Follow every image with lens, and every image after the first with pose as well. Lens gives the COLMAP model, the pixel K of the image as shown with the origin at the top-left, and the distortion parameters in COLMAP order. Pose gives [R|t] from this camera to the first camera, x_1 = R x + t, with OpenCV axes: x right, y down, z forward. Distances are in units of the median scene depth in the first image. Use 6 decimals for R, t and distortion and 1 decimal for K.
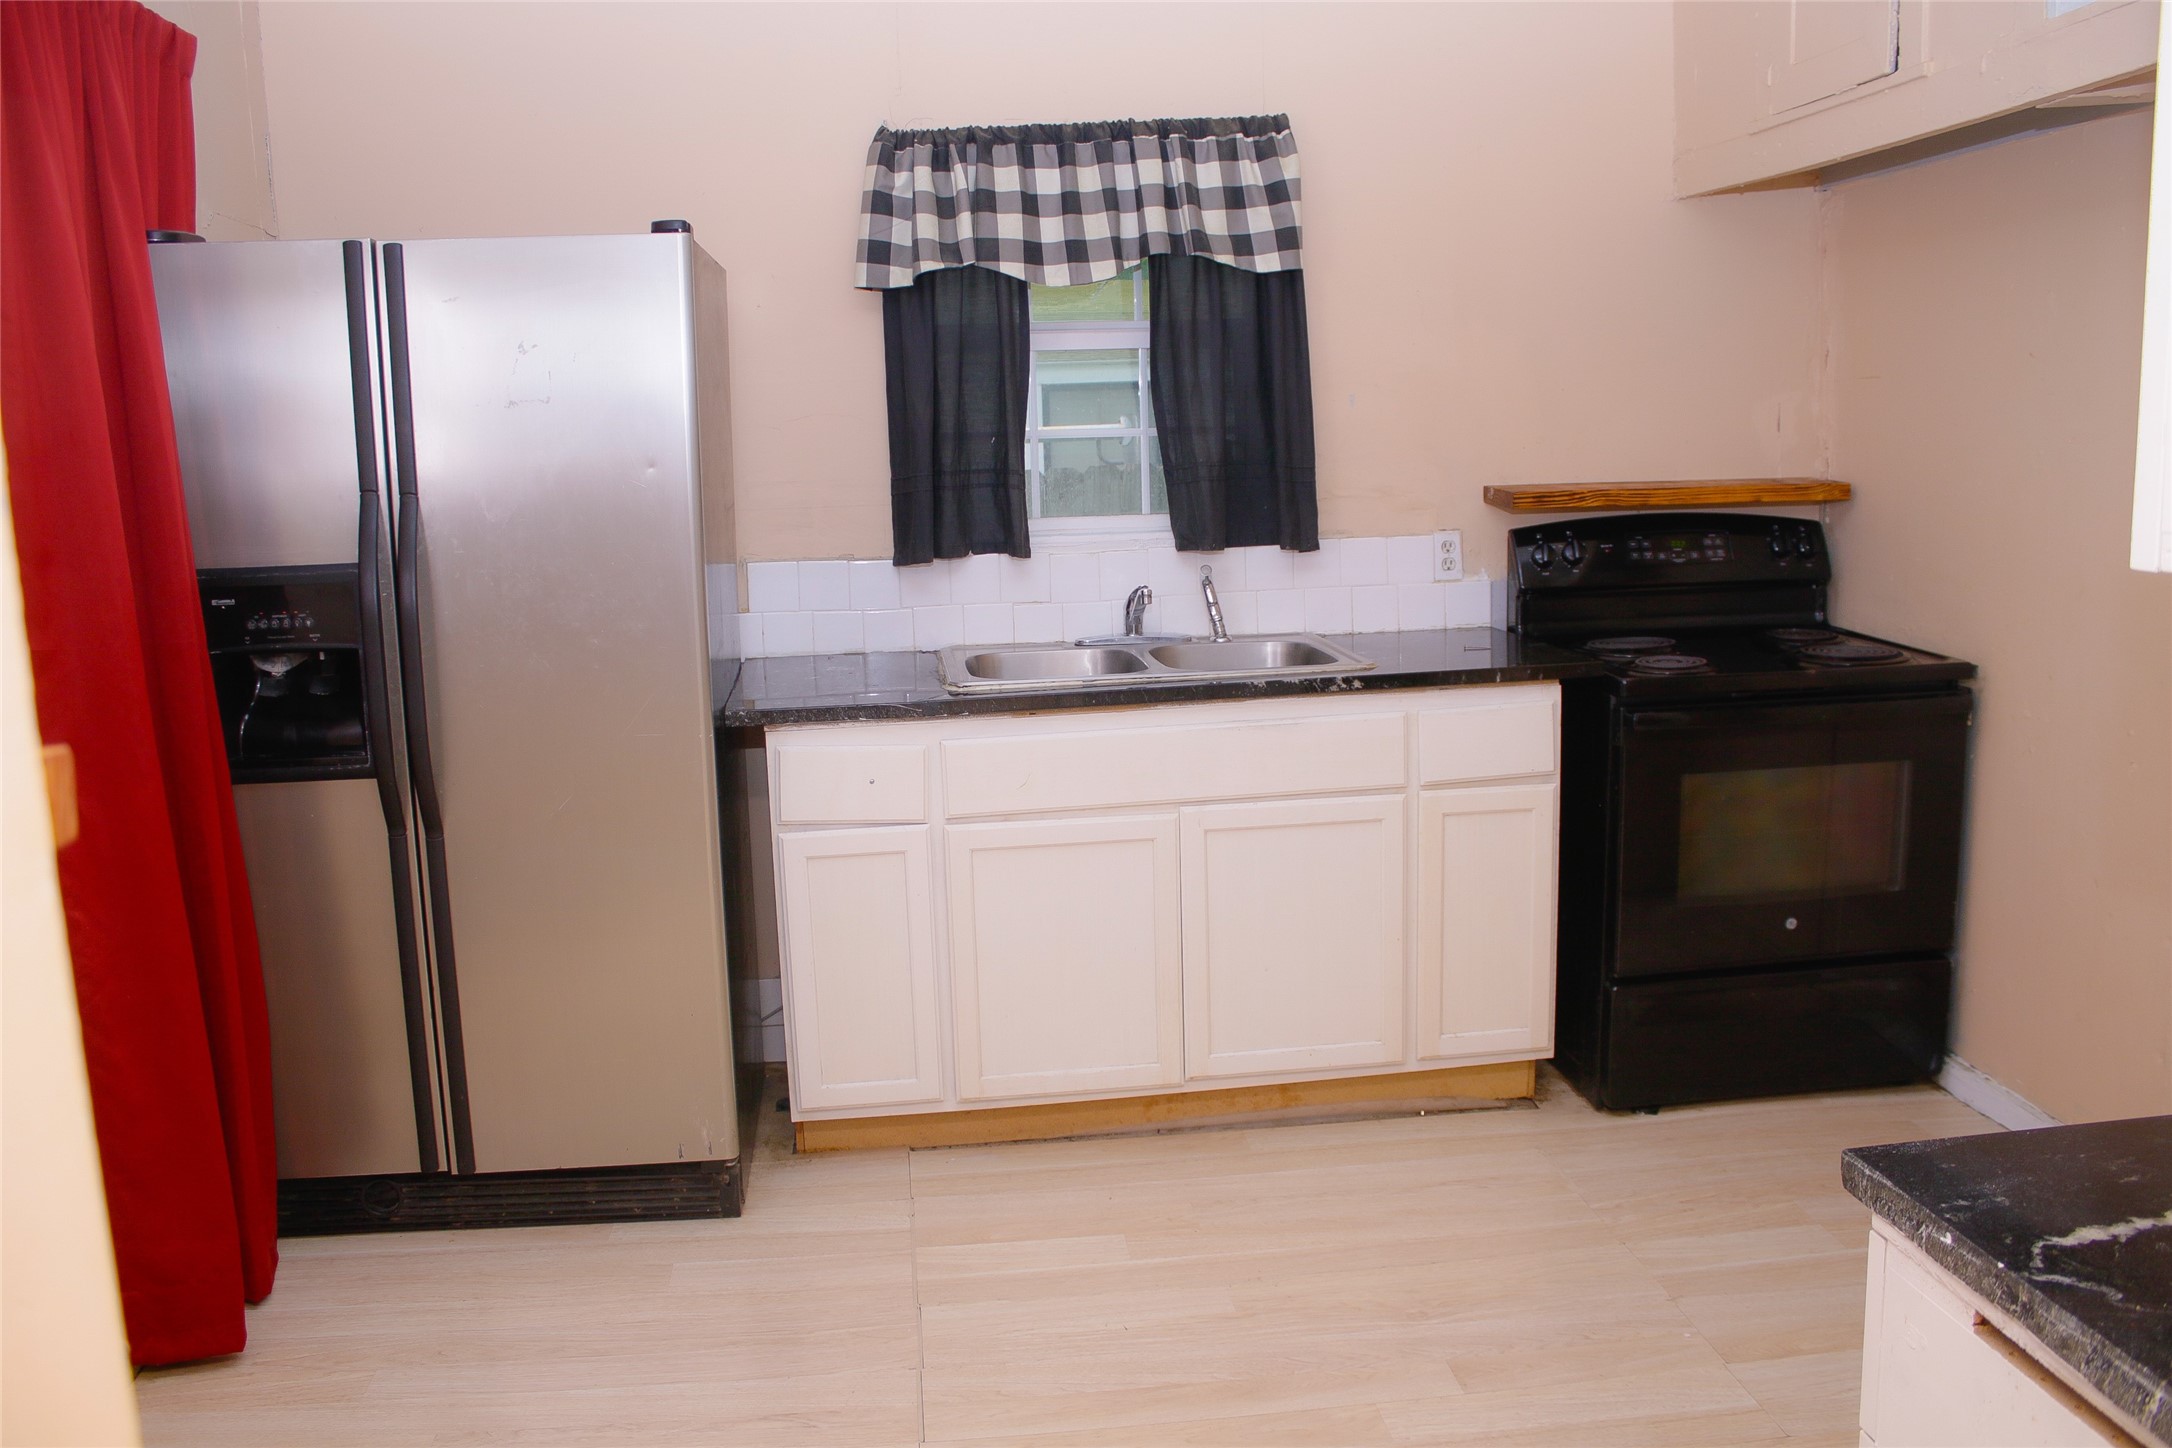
lens RADIAL K [[1825.0, 0, 1134.7], [0, 1825.0, 745.8], [0, 0, 1]] dist [-0.153730, 0.139591]
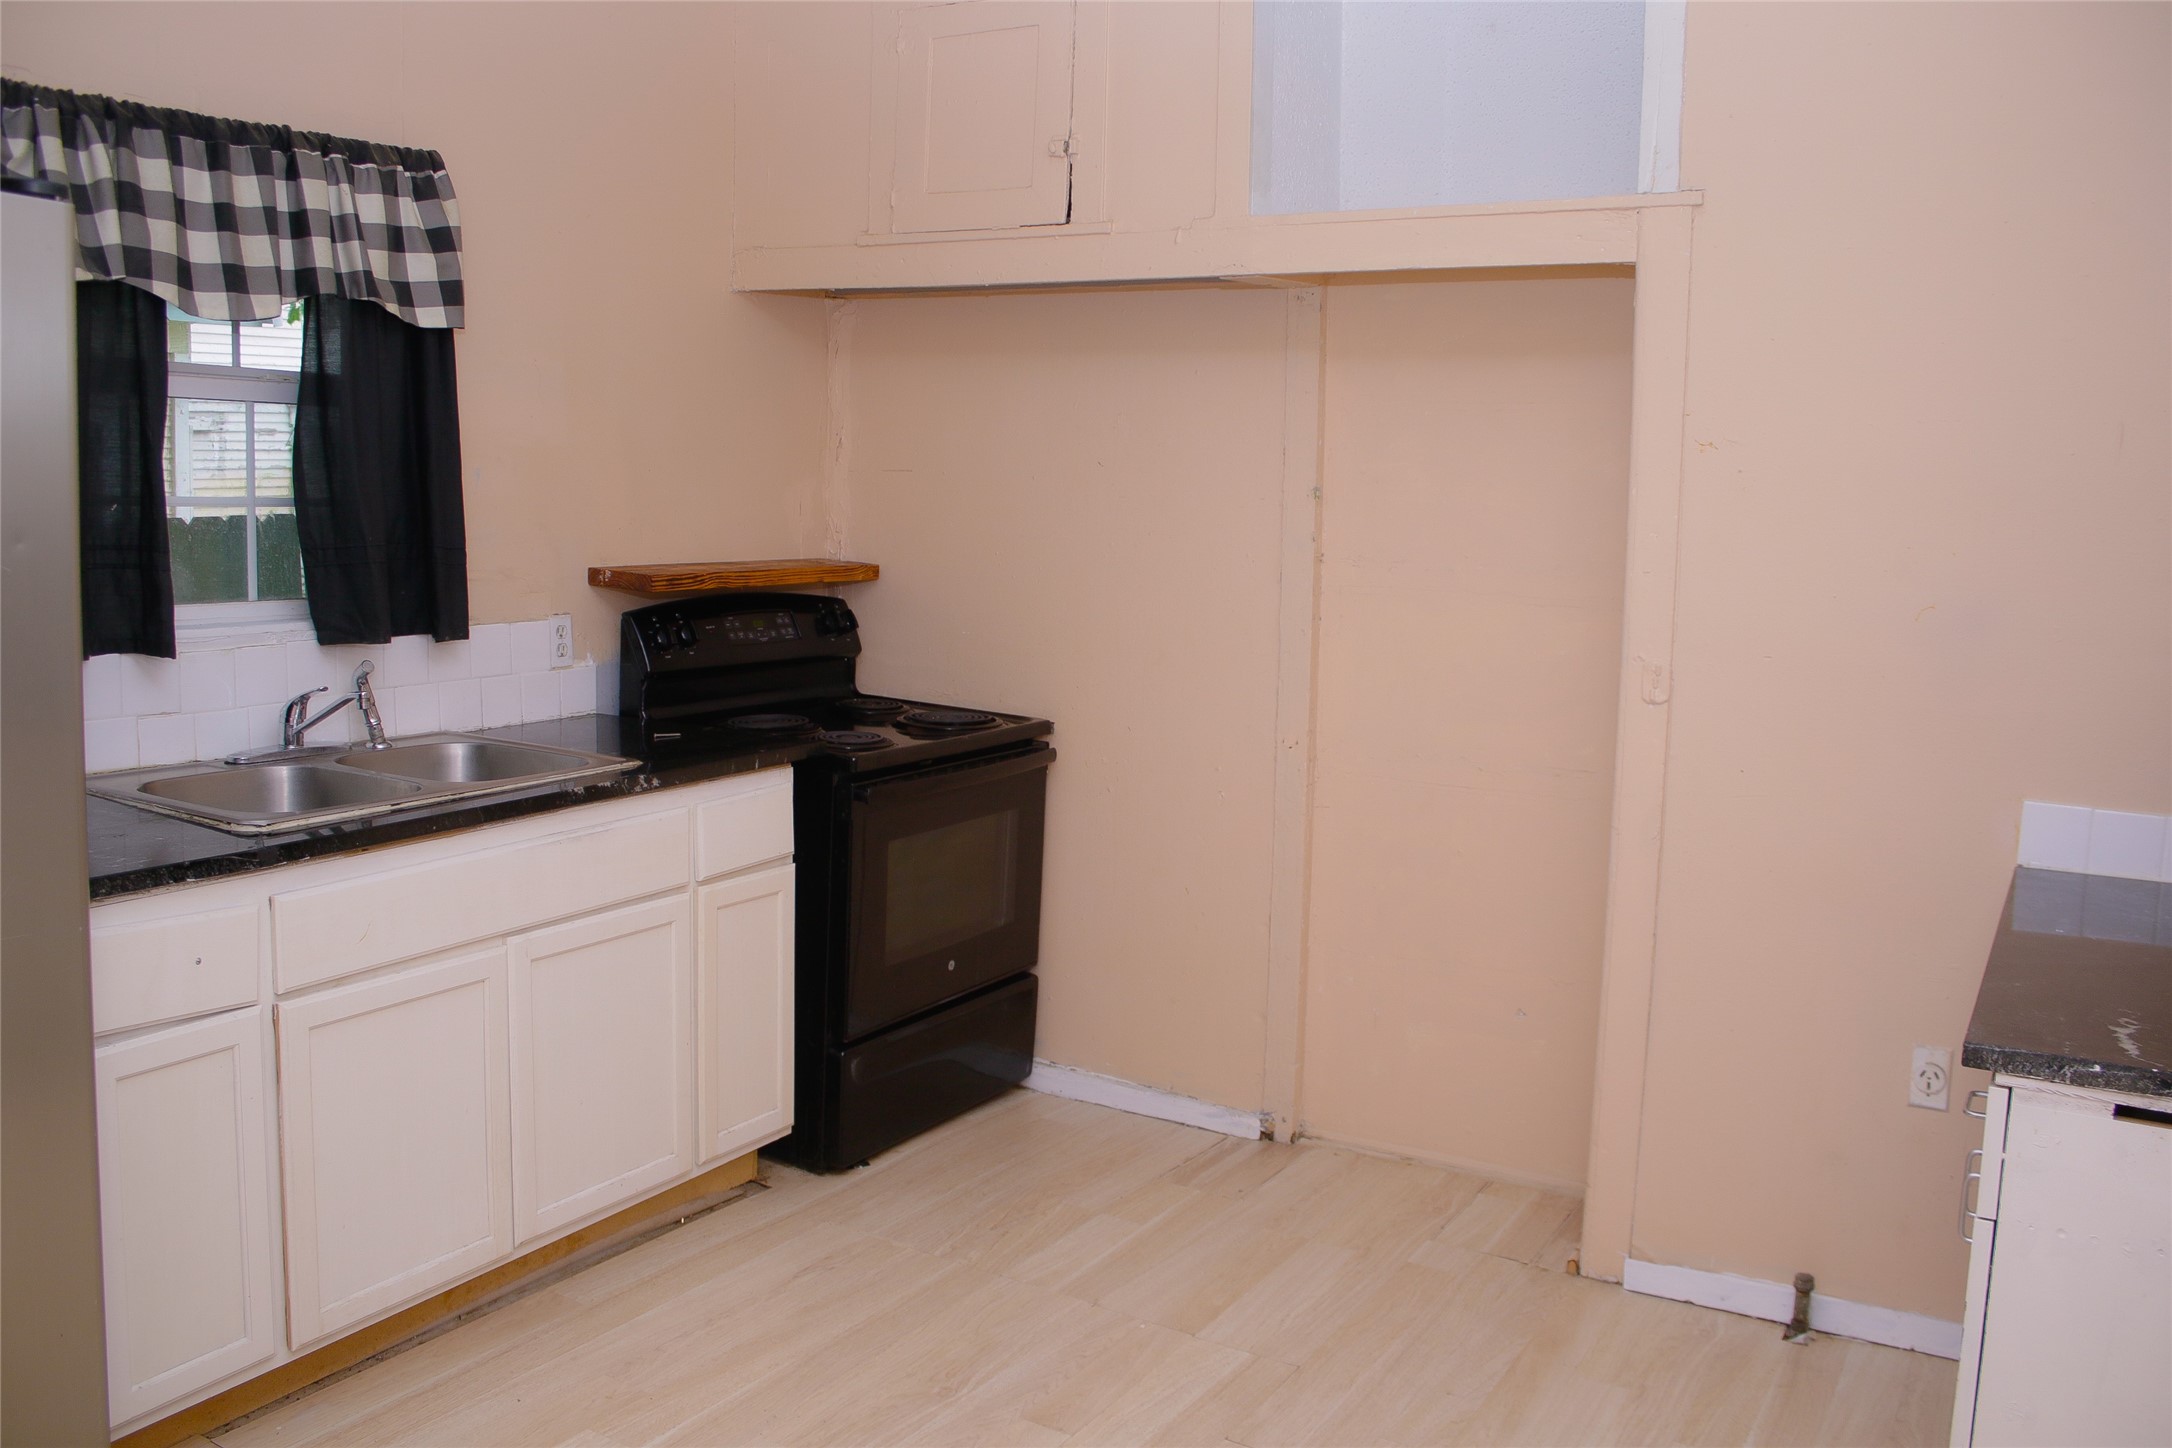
lens RADIAL K [[1825.0, 0, 1115.4], [0, 1825.0, 752.6], [0, 0, 1]] dist [-0.153730, 0.139591]
pose [[0.603805, -0.068038, 0.794223, -0.436838], [0.088759, 0.995893, 0.017835, -0.040917], [-0.792175, 0.059726, 0.607365, 0.219391]]
